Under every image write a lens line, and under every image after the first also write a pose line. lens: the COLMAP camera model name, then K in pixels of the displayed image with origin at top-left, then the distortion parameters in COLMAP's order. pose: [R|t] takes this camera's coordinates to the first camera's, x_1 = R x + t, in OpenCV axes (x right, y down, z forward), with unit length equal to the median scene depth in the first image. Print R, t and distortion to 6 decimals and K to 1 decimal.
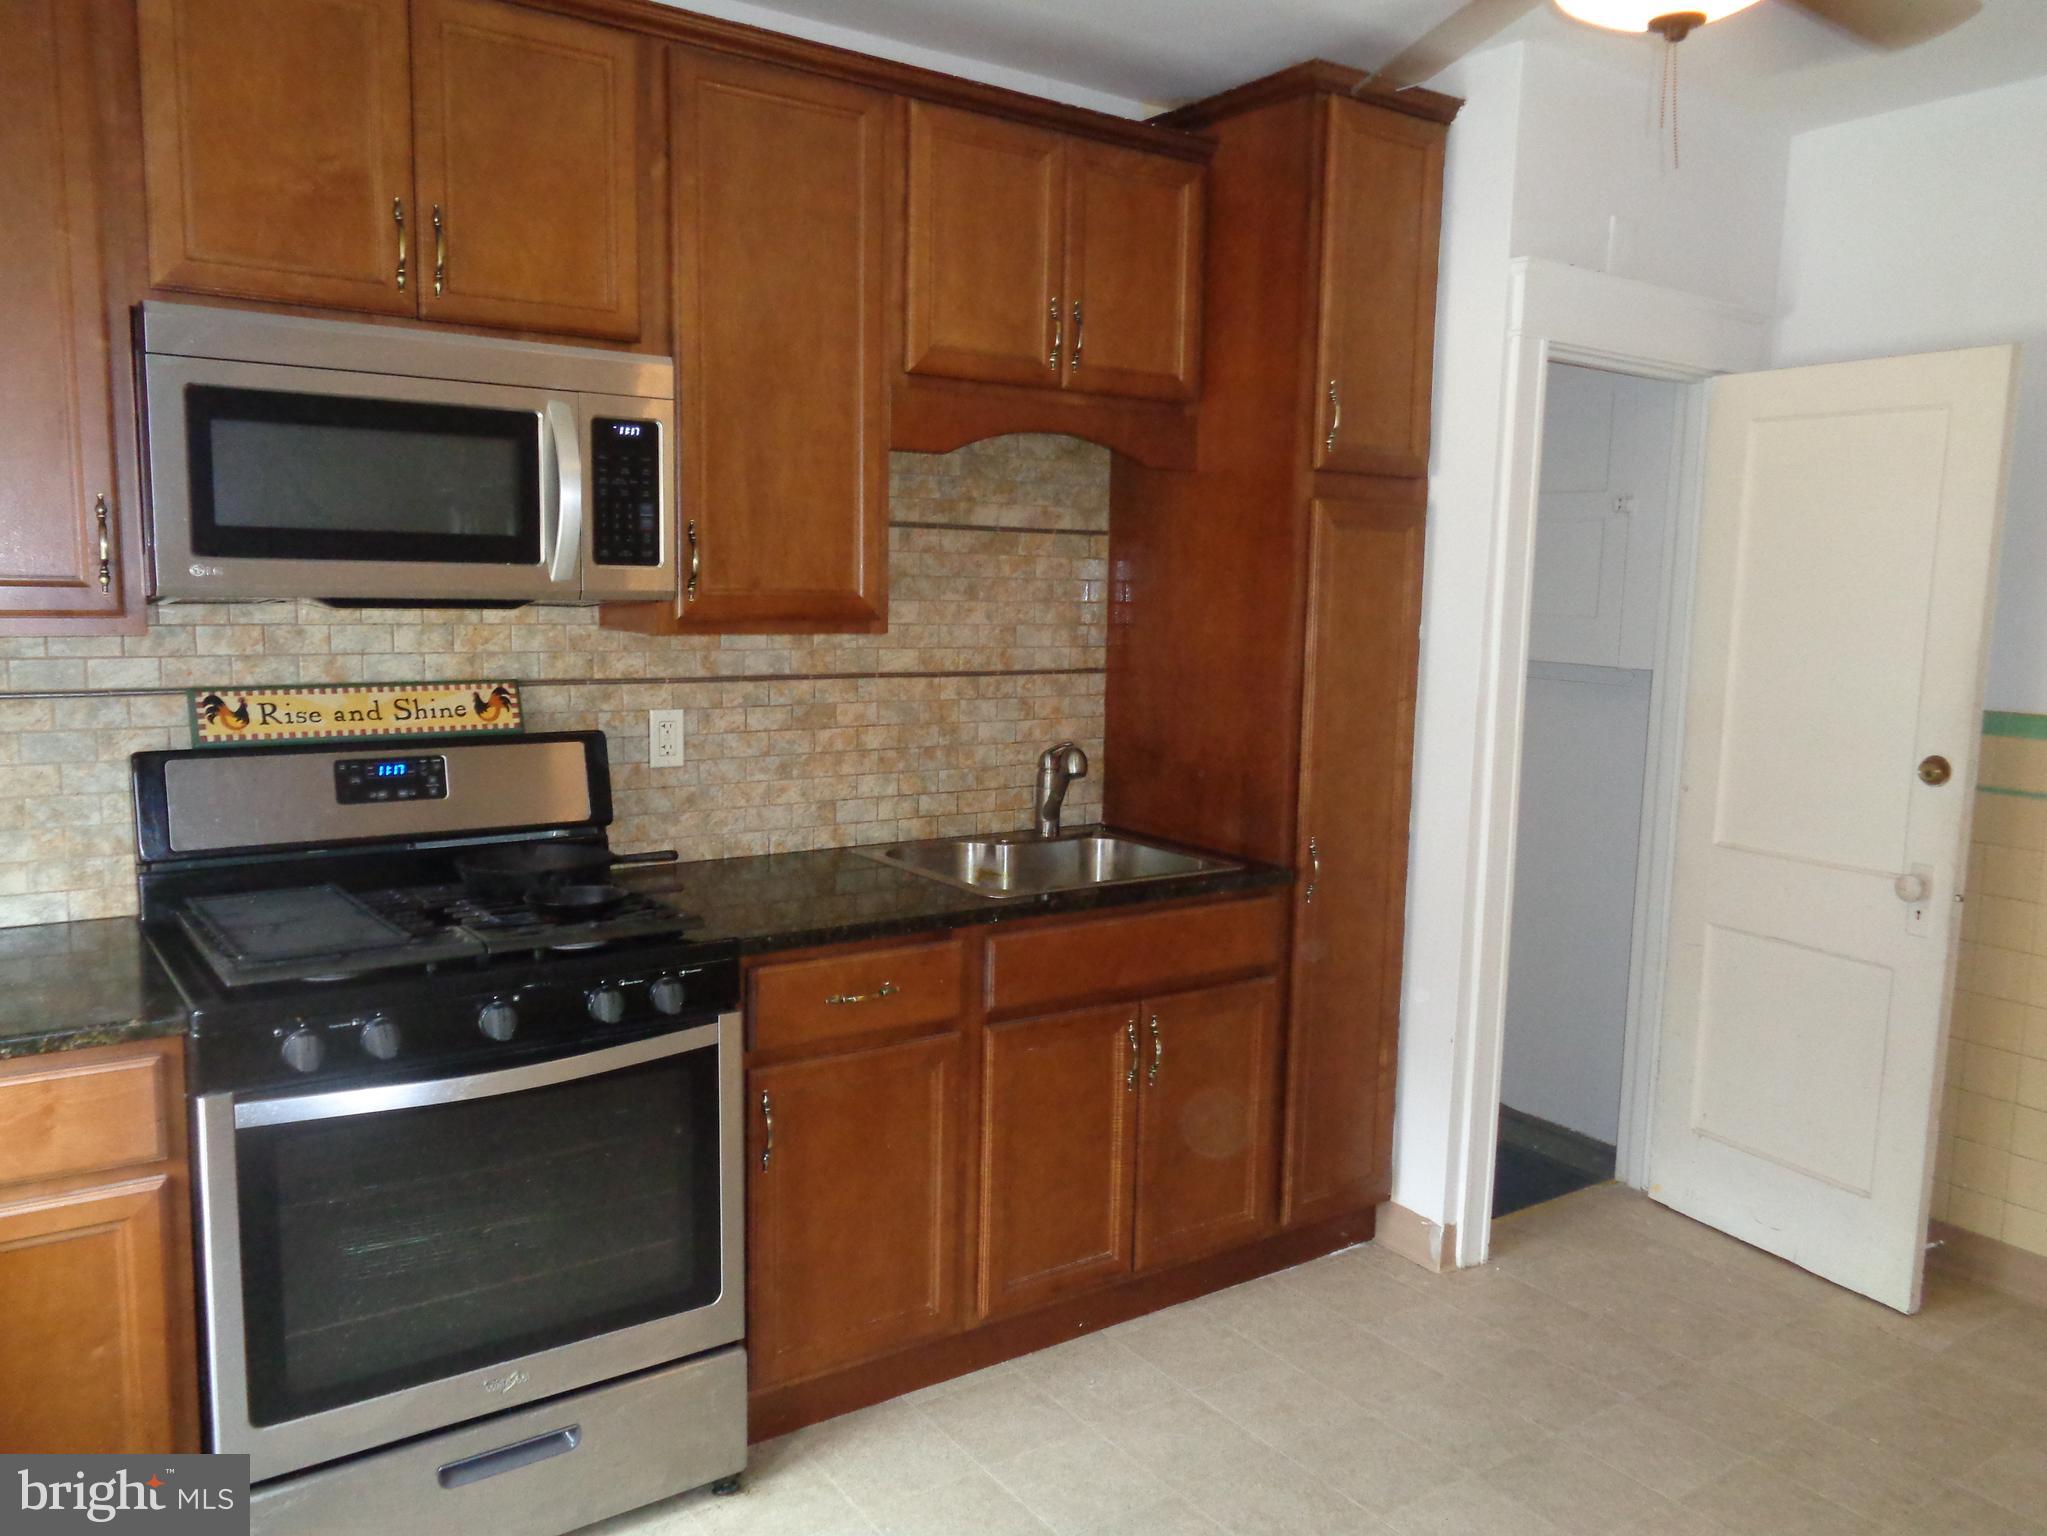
lens RADIAL K [[1517.2, 0, 1032.1], [0, 1517.2, 769.6], [0, 0, 1]] dist [0.008261, -0.003567]
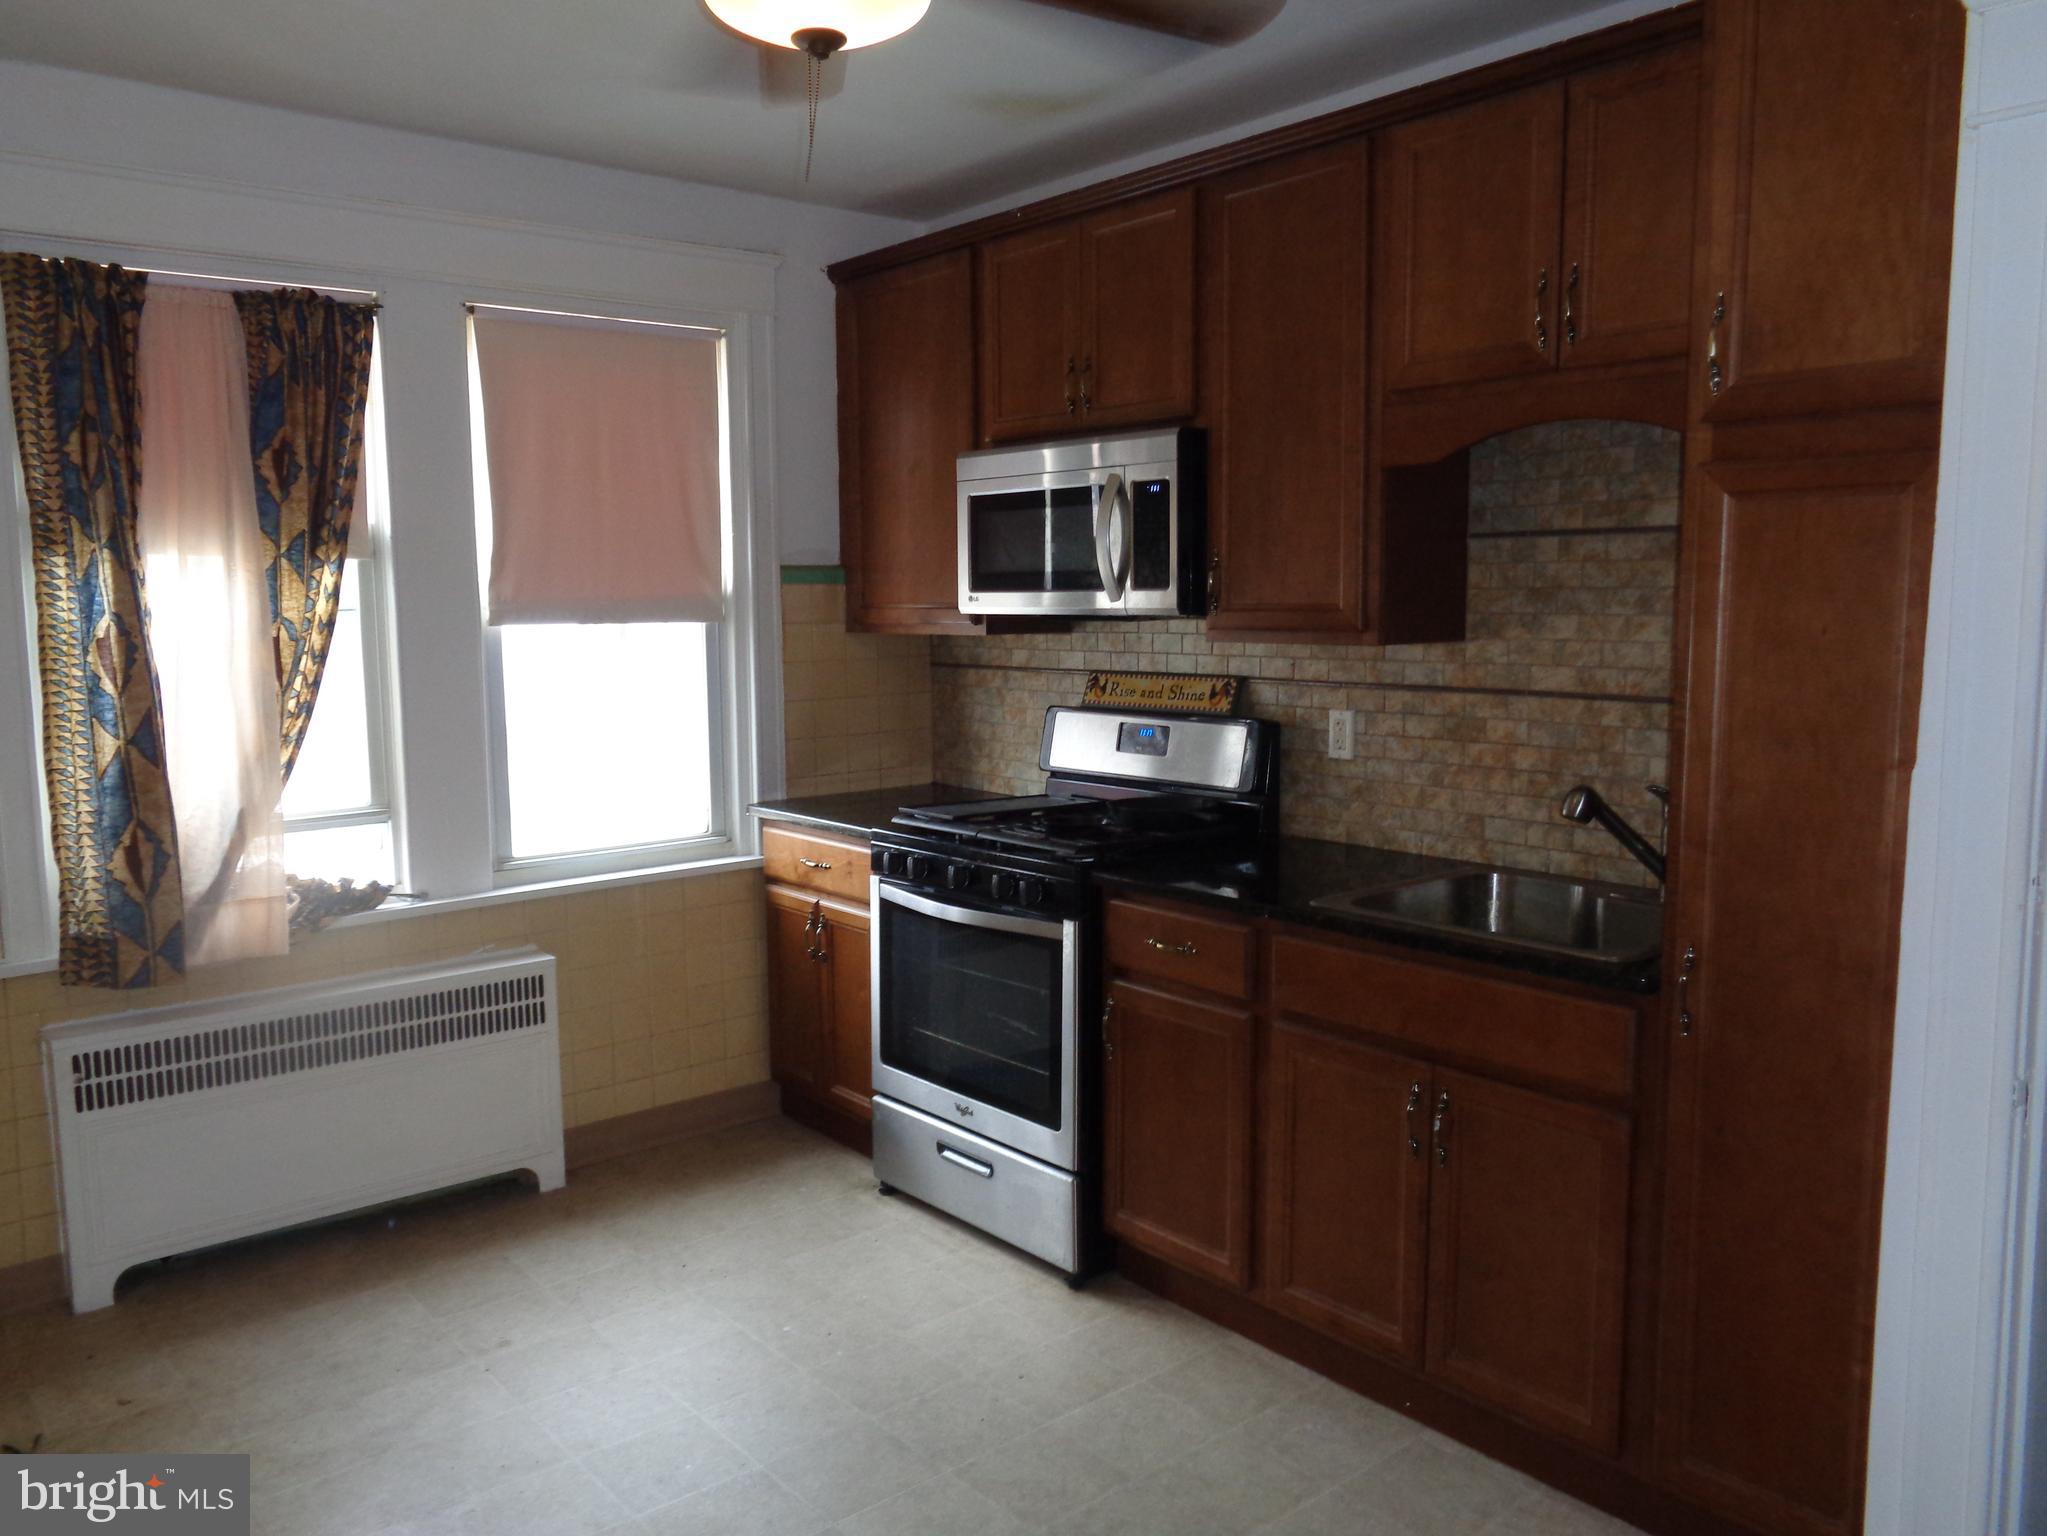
lens RADIAL K [[1517.2, 0, 1034.2], [0, 1517.2, 767.3], [0, 0, 1]] dist [0.008261, -0.003567]
pose [[0.093672, 0.091523, -0.991387, 0.828313], [-0.112571, 0.990354, 0.080791, -0.058630], [0.989219, 0.104034, 0.103071, 0.605286]]
